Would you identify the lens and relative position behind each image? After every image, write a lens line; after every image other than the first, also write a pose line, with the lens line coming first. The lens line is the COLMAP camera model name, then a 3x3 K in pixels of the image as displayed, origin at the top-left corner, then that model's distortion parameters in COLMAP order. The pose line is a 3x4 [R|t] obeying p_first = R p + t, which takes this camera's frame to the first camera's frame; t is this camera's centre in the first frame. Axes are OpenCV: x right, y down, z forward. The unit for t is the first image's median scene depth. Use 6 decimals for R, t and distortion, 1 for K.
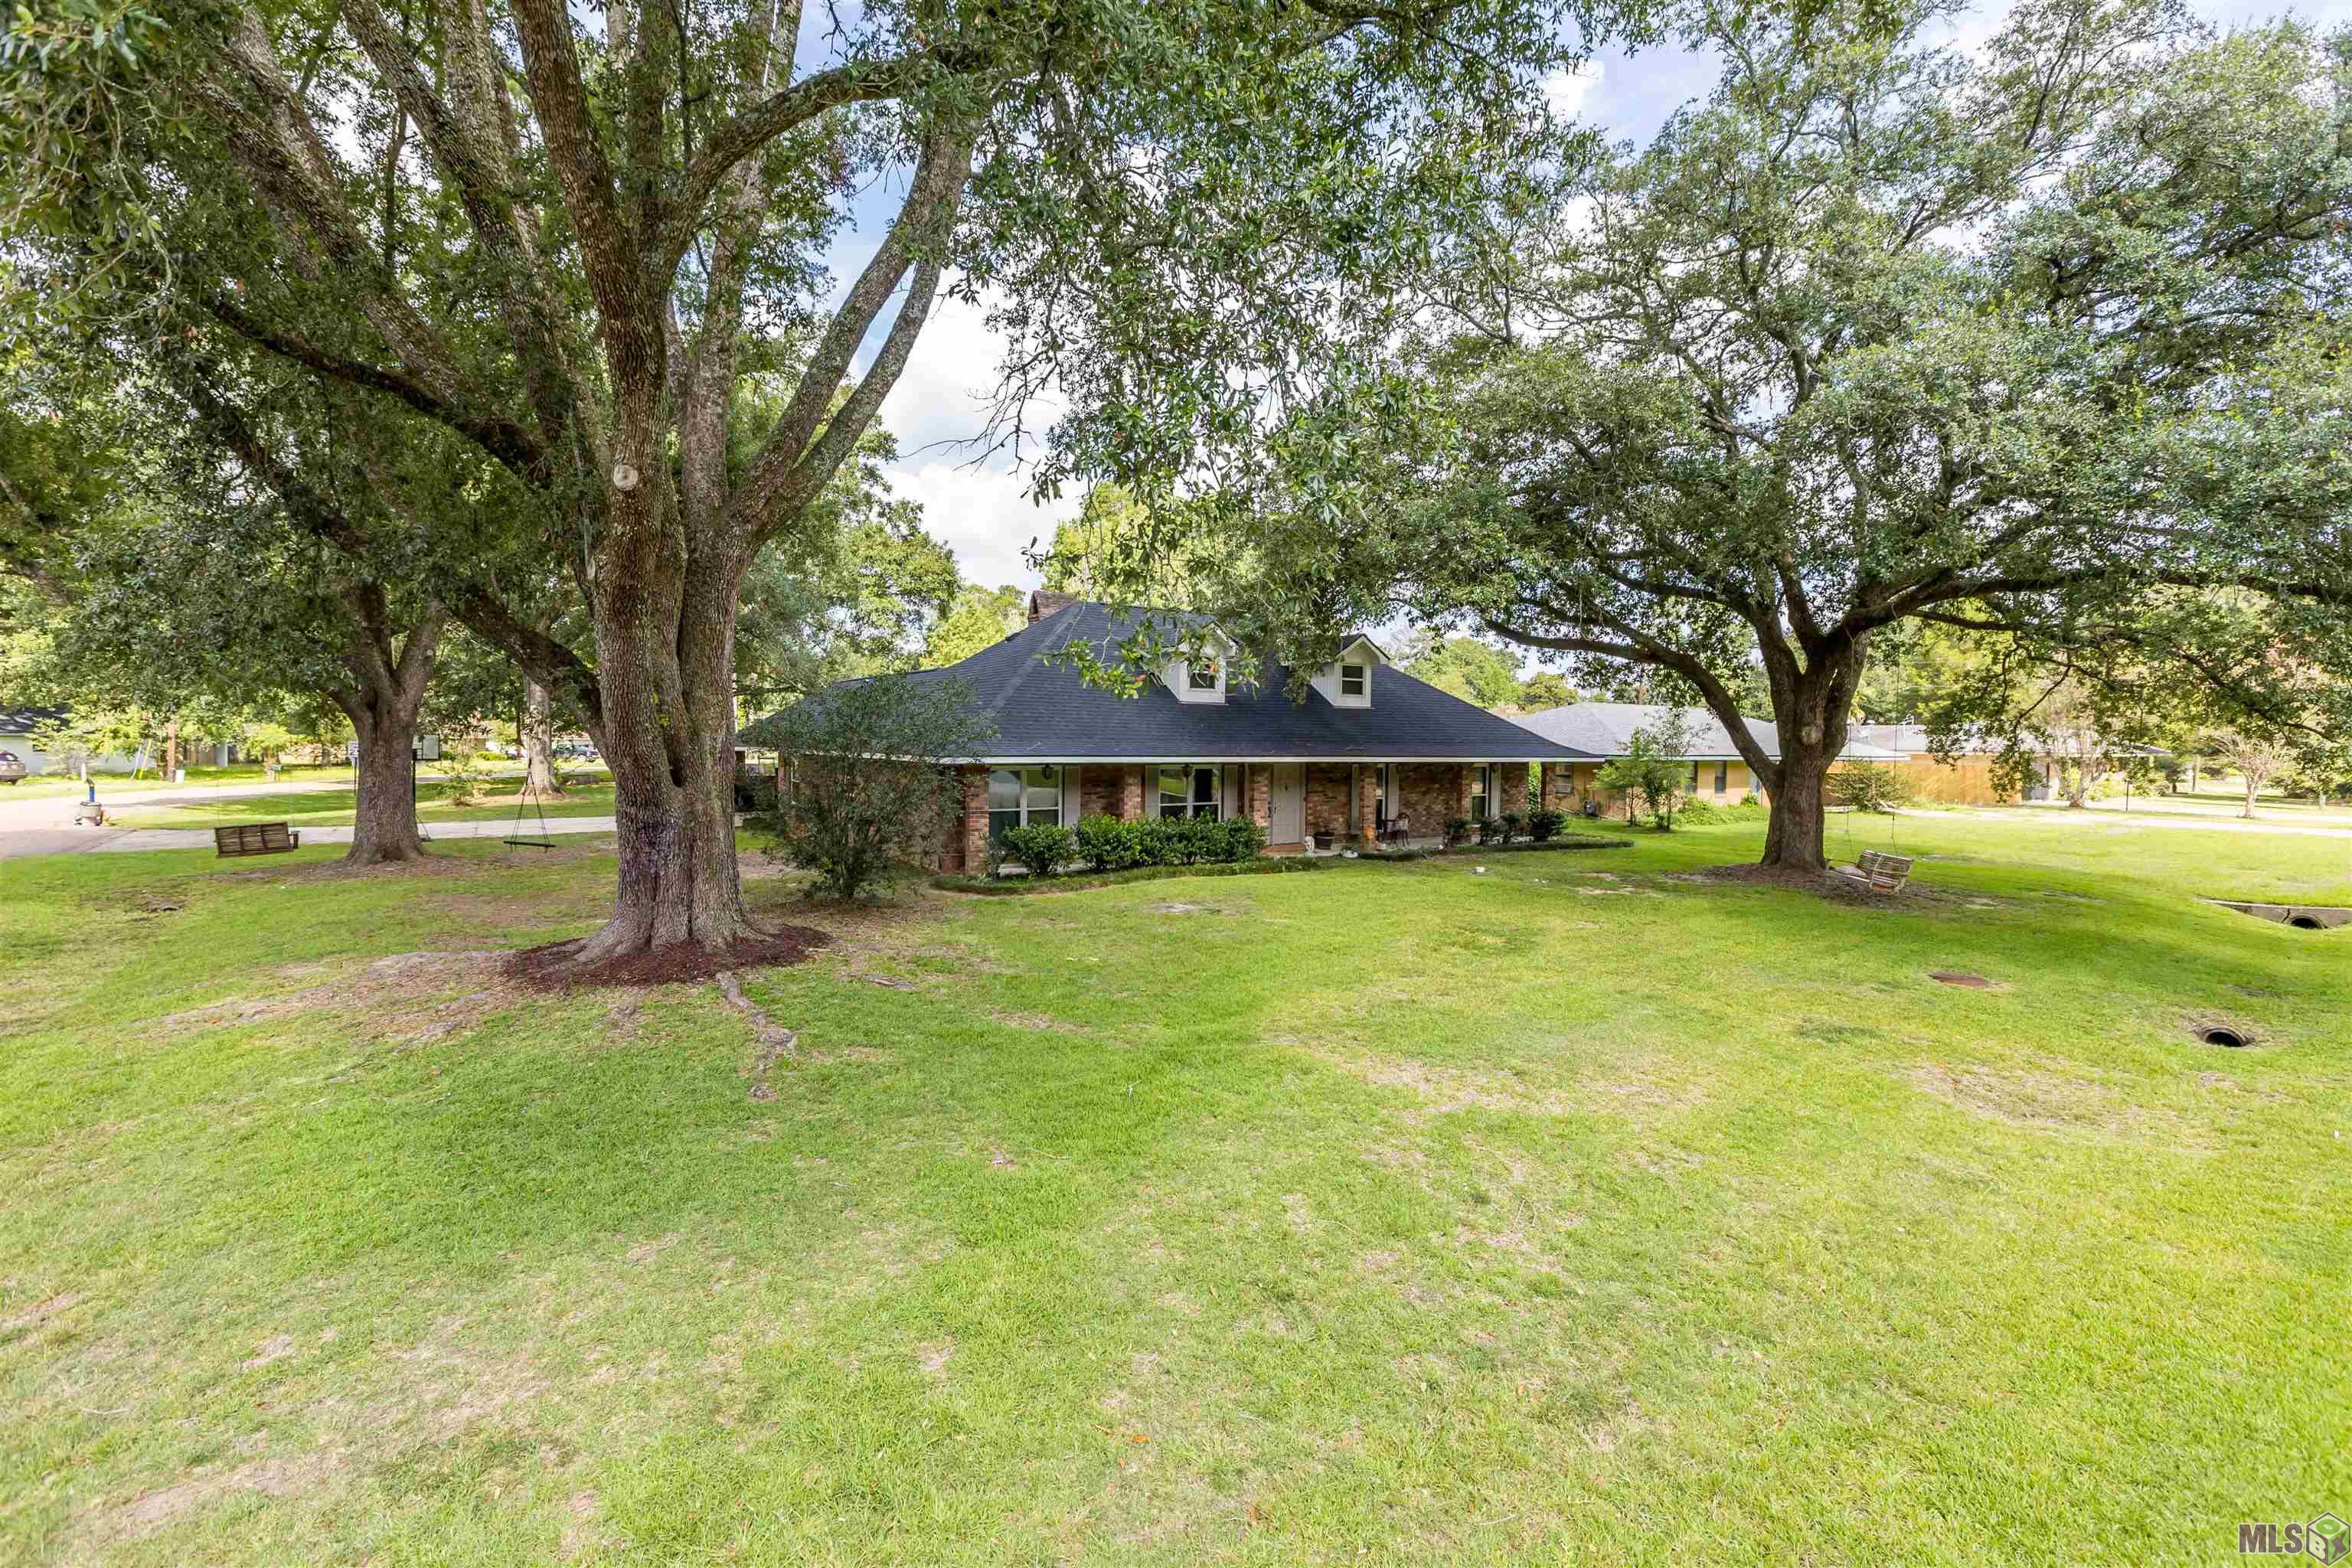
lens RADIAL K [[1084.3, 0, 1173.4], [0, 1084.3, 778.7], [0, 0, 1]] dist [0.002569, 0.000456]
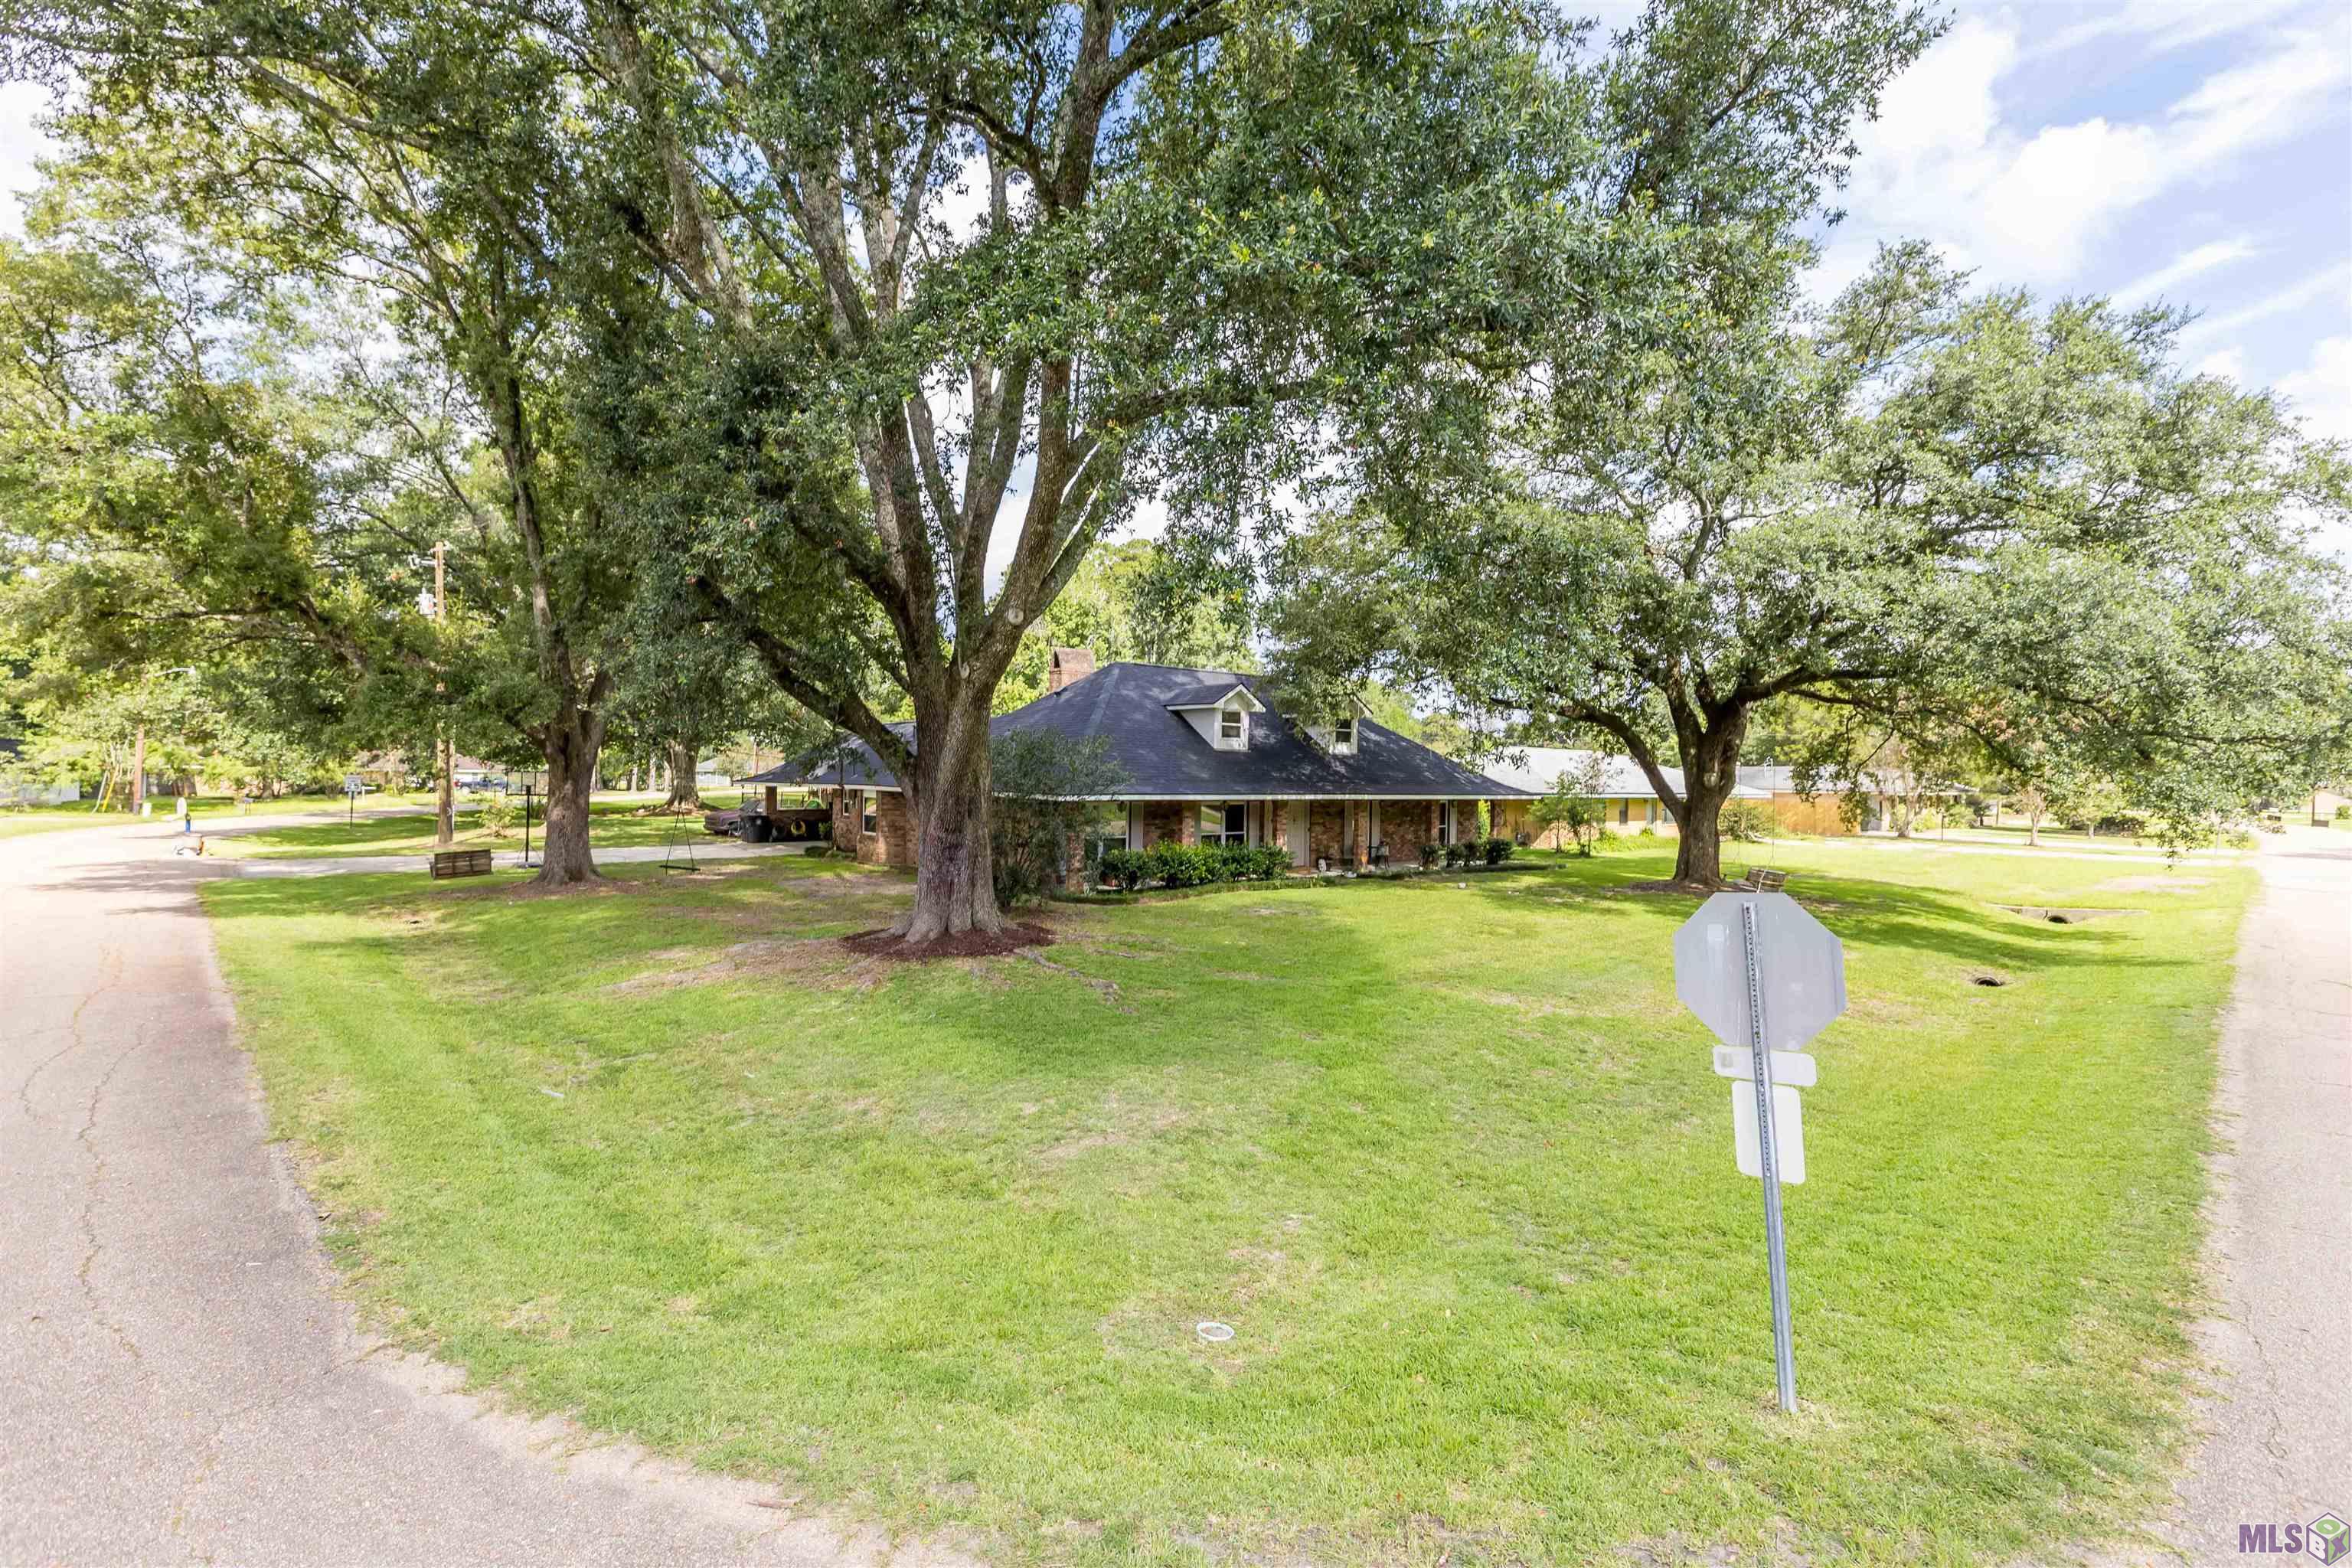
lens RADIAL K [[1087.3, 0, 1176.0], [0, 1087.3, 784.0], [0, 0, 1]] dist [0.001519, 0.000208]
pose [[0.994803, 0.003635, 0.101749, -0.163361], [-0.000962, 0.999653, -0.026308, -0.000005], [-0.101809, 0.026074, 0.994462, -0.206256]]
